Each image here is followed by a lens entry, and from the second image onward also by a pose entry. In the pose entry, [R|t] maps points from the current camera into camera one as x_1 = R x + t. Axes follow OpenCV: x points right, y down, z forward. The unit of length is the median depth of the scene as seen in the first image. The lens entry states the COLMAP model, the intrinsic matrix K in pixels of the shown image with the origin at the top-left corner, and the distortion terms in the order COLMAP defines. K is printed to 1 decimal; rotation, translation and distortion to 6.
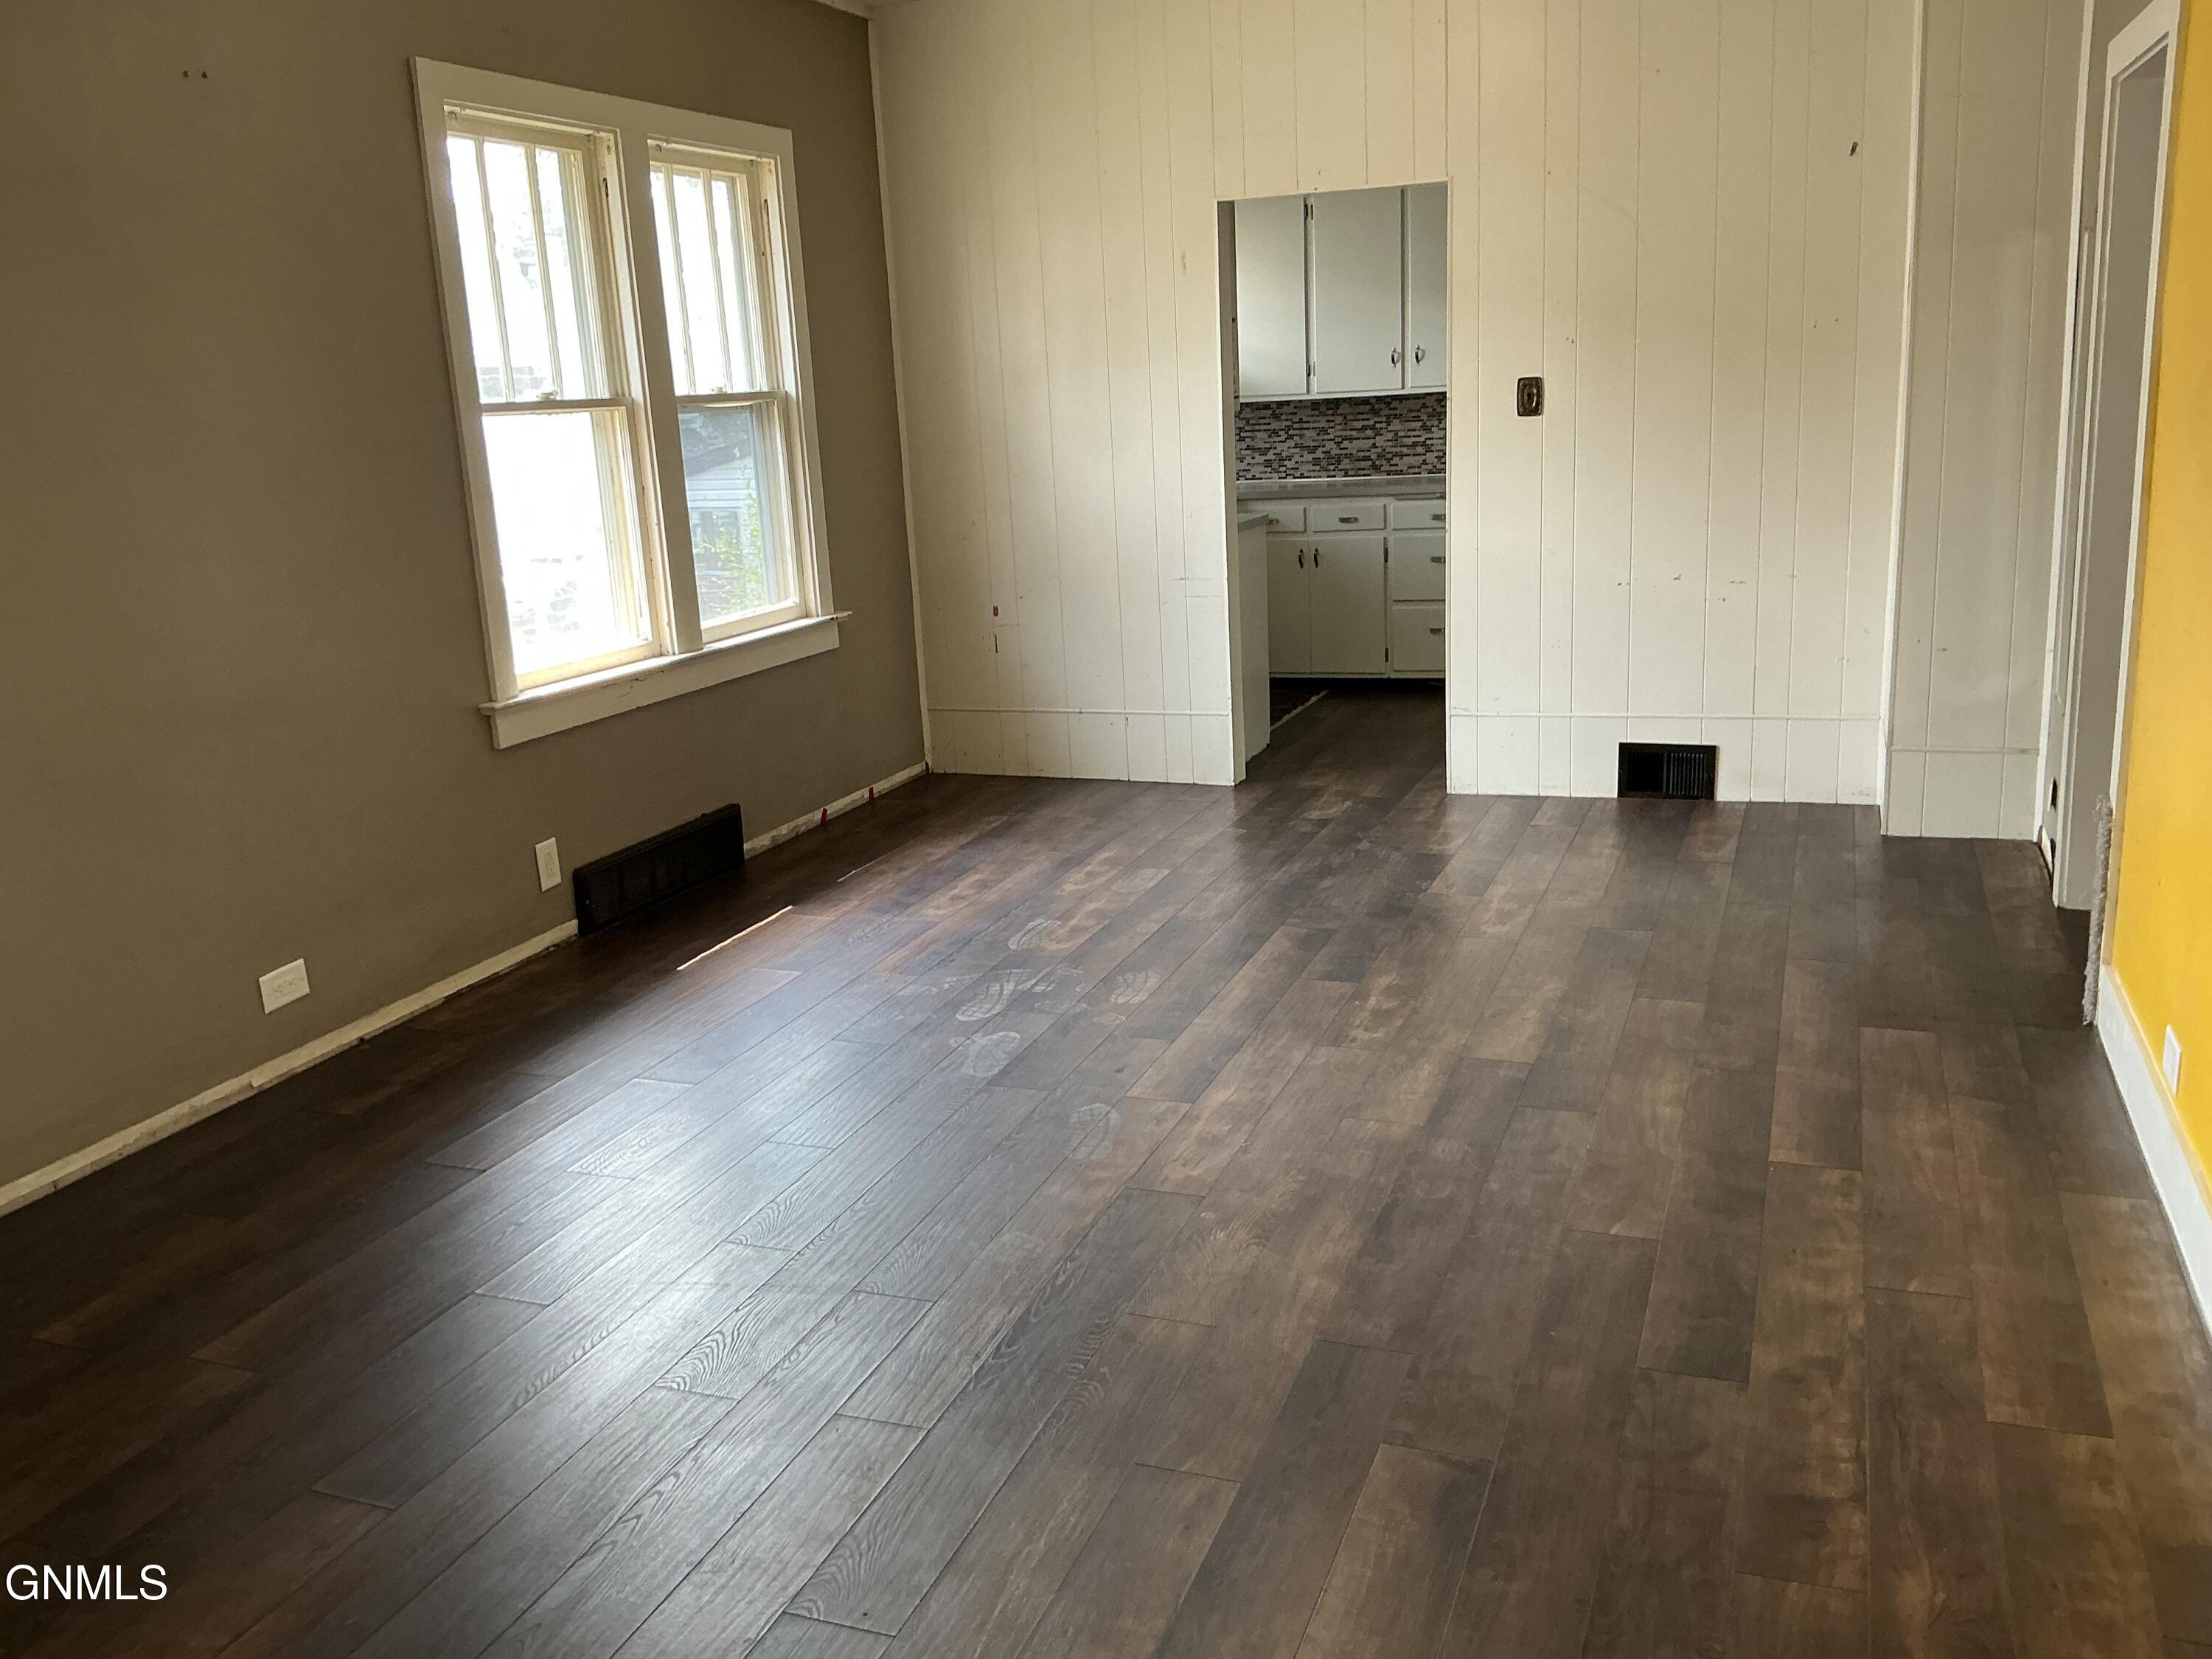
lens RADIAL K [[1879.1, 0, 1119.6], [0, 1879.1, 834.8], [0, 0, 1]] dist [0.104509, -0.187170]
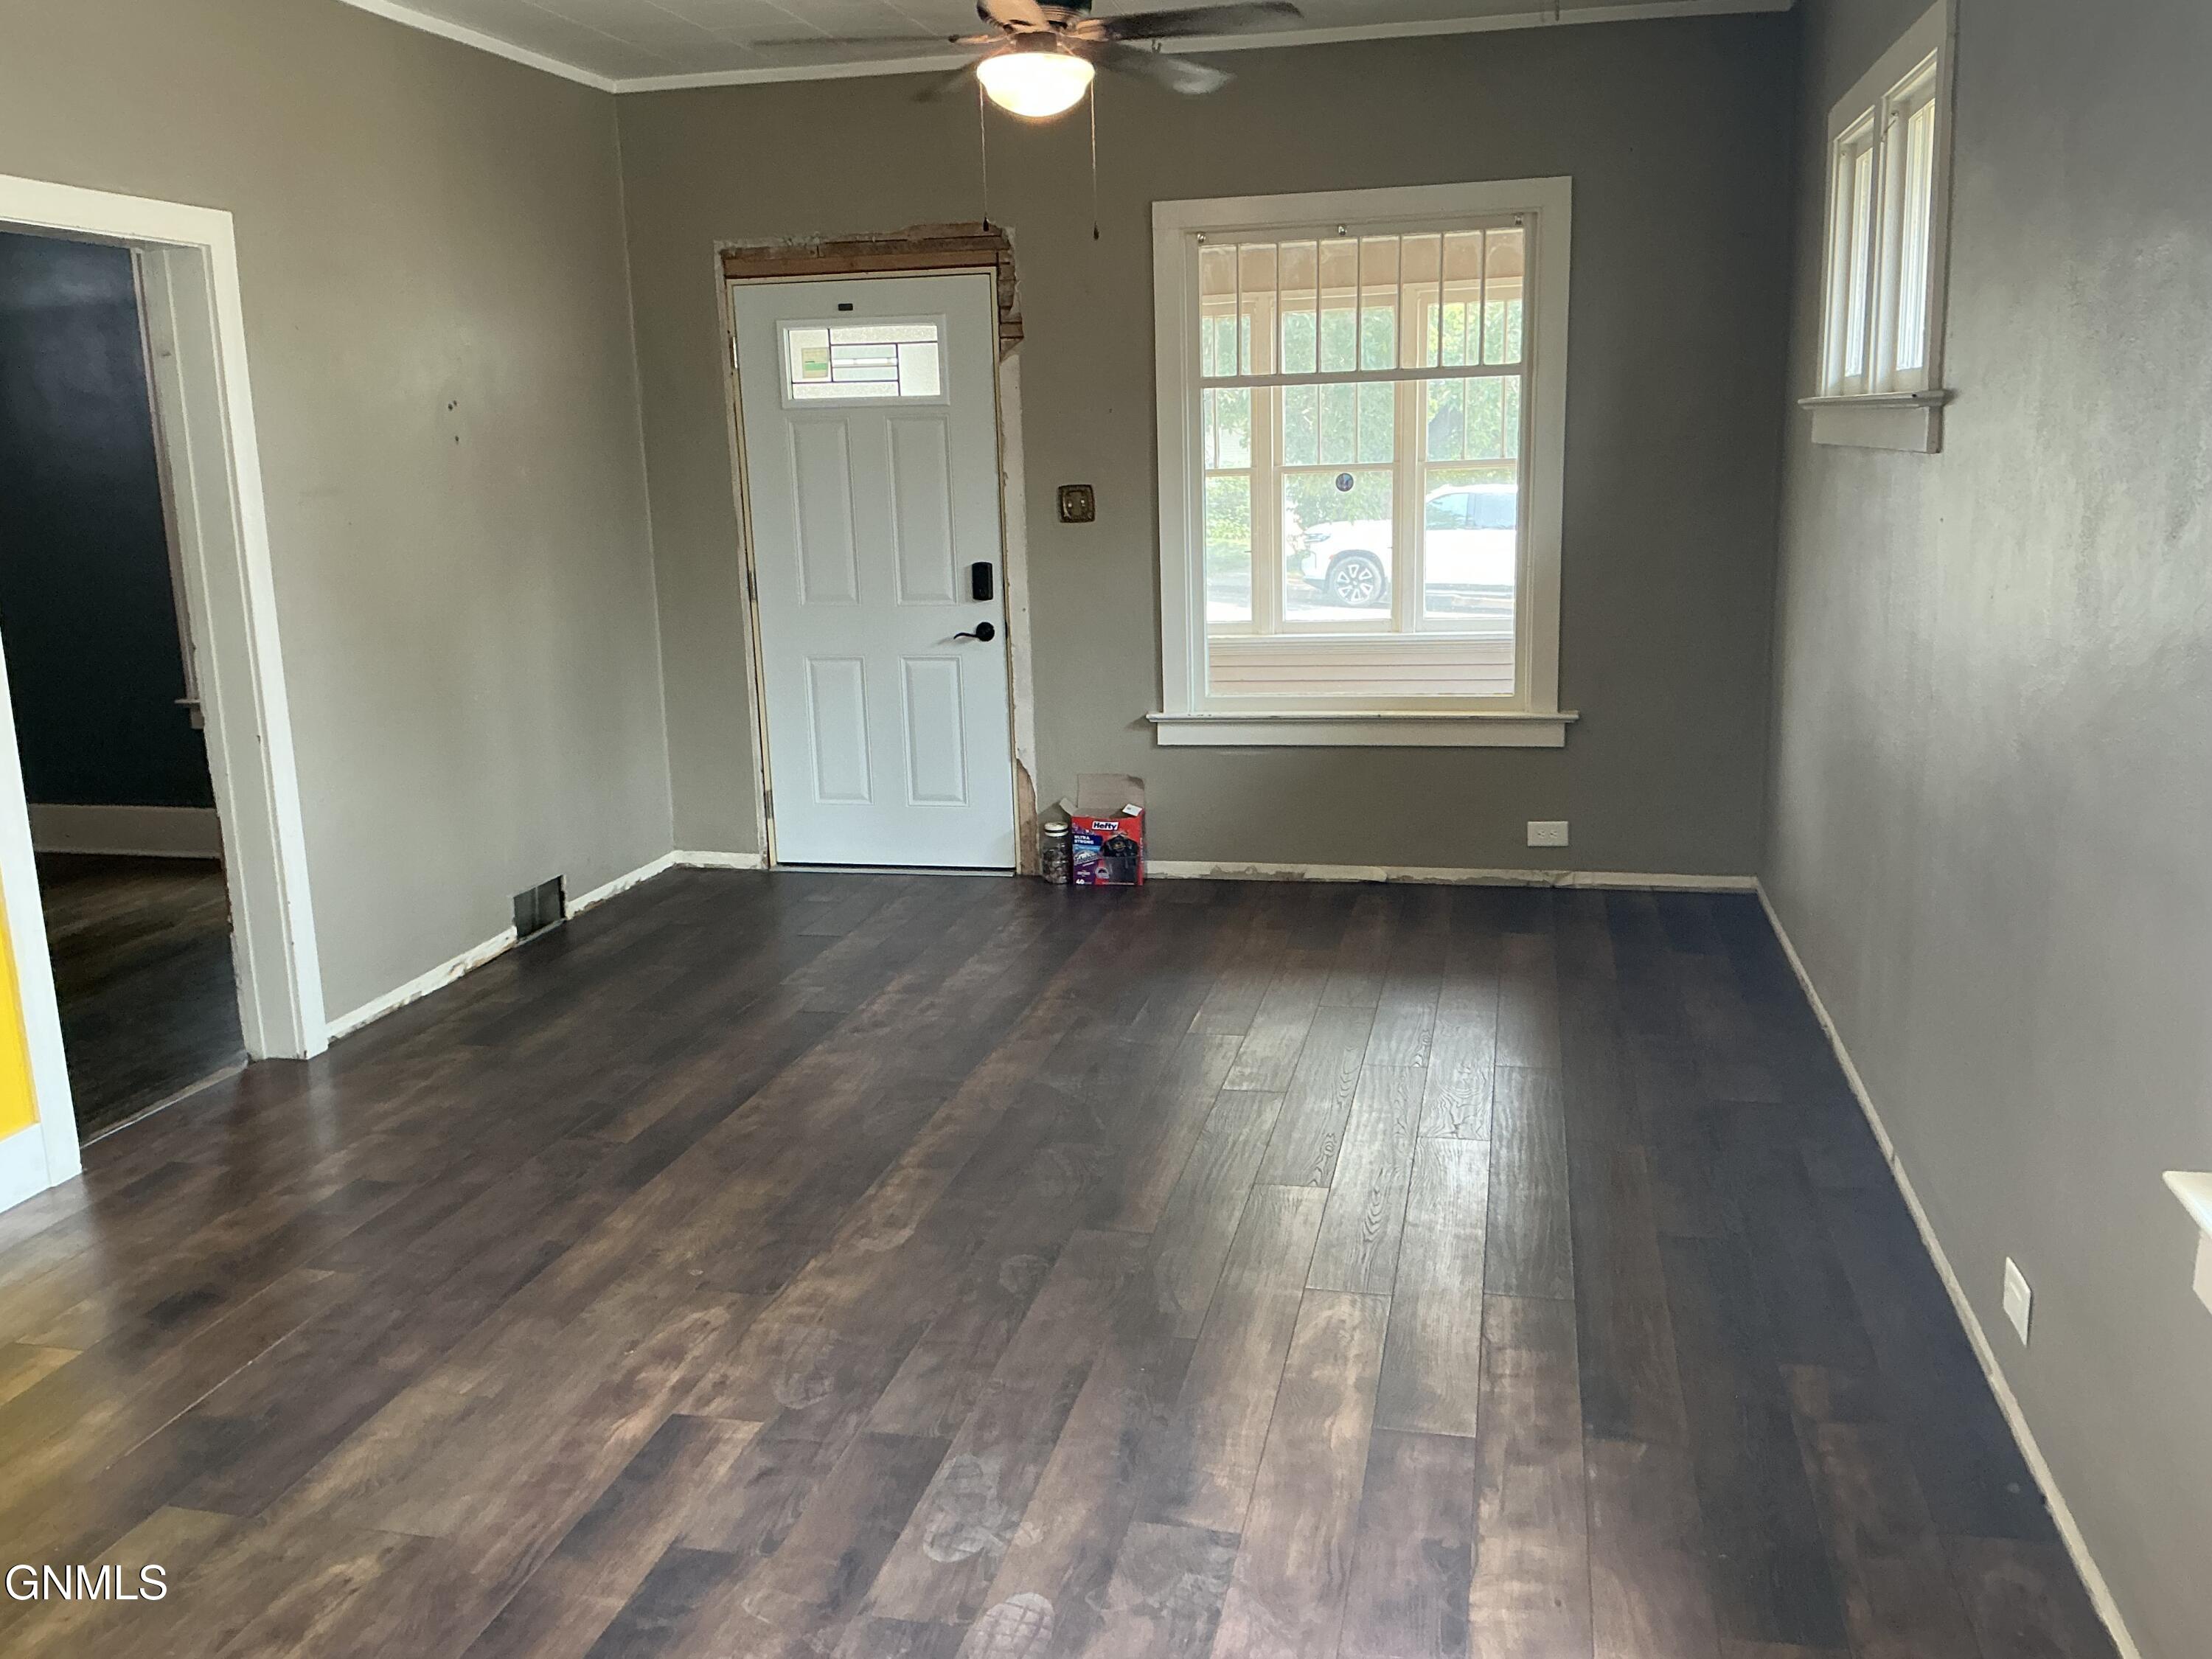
lens RADIAL K [[1879.1, 0, 1113.1], [0, 1879.1, 849.2], [0, 0, 1]] dist [0.104509, -0.187170]
pose [[-0.987692, 0.104497, -0.116379, -0.078948], [0.041209, 0.891638, 0.450869, -0.442752], [0.150882, 0.440524, -0.884971, 1.745363]]
